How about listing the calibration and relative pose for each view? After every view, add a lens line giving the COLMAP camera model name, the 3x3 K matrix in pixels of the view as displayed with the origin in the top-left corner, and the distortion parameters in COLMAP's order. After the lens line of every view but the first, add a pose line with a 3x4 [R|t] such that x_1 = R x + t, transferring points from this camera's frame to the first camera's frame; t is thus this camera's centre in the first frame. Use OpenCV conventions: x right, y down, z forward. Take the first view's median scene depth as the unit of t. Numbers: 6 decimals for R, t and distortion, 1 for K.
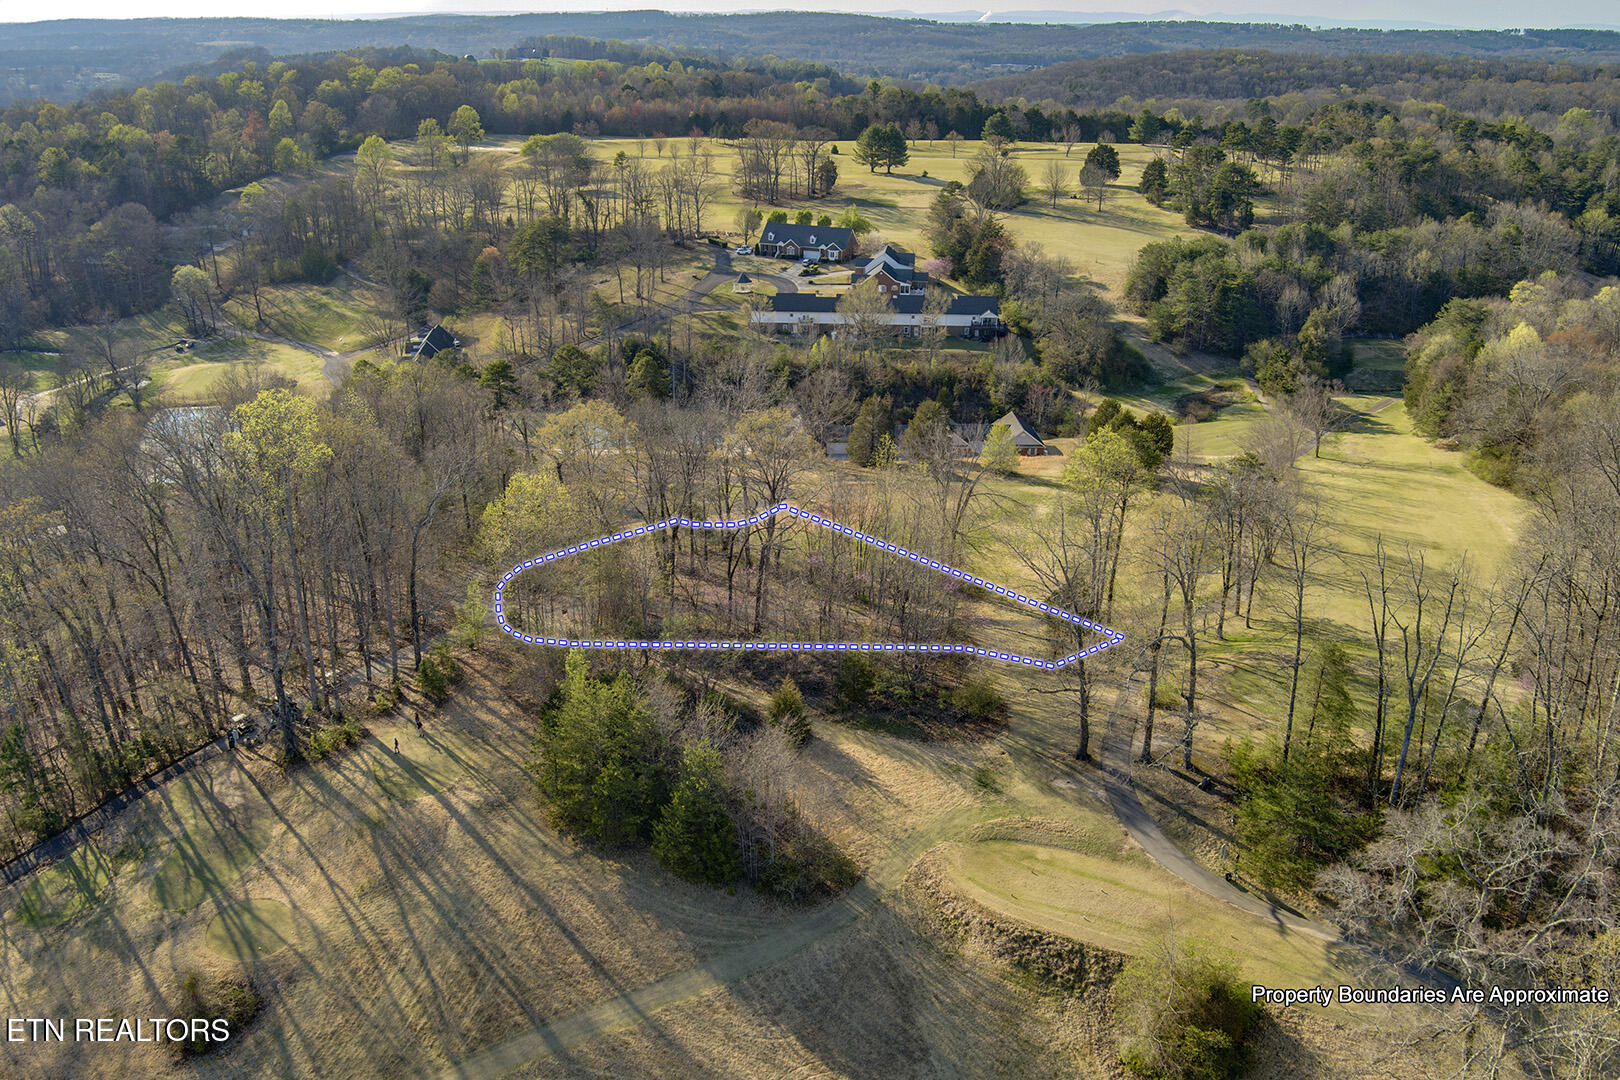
lens RADIAL K [[1481.3, 0, 810.0], [0, 1481.3, 540.0], [0, 0, 1]] dist [-0.079476, 0.027763]
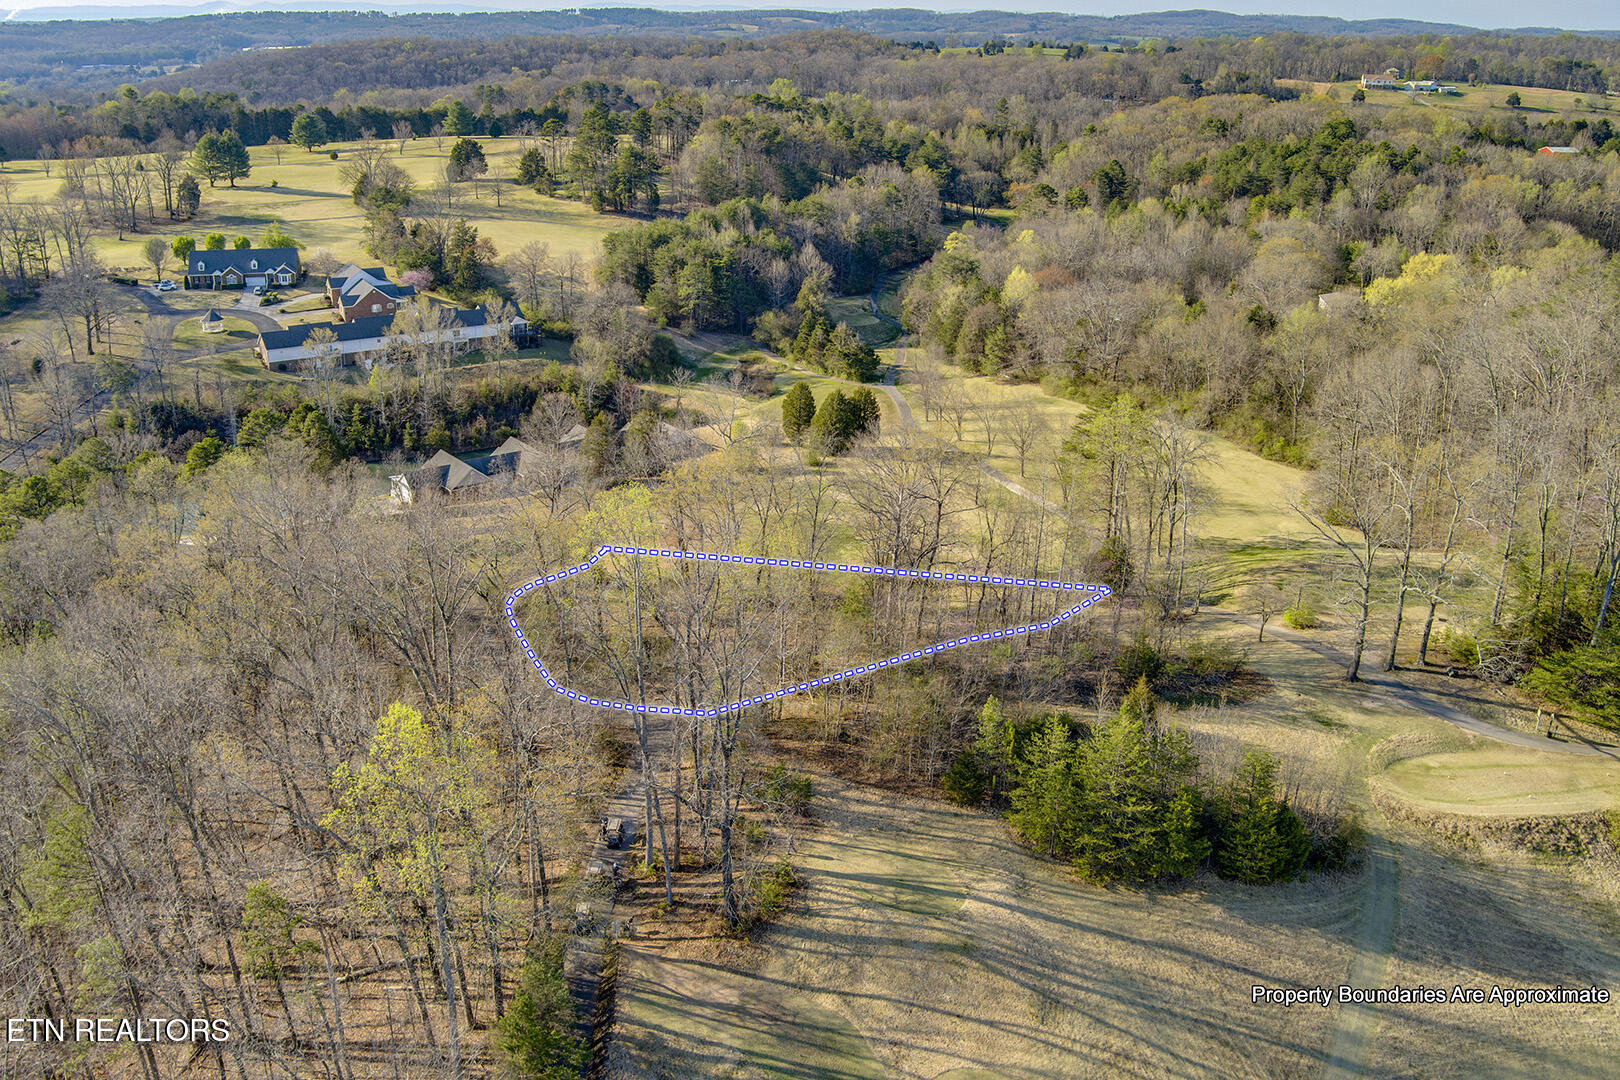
lens RADIAL K [[1481.3, 0, 810.0], [0, 1481.3, 540.0], [0, 0, 1]] dist [-0.079476, 0.027763]
pose [[0.820773, -0.196666, 0.536334, -0.259865], [0.192602, 0.979168, 0.064302, -0.037979], [-0.537807, 0.050522, 0.841553, 0.100644]]
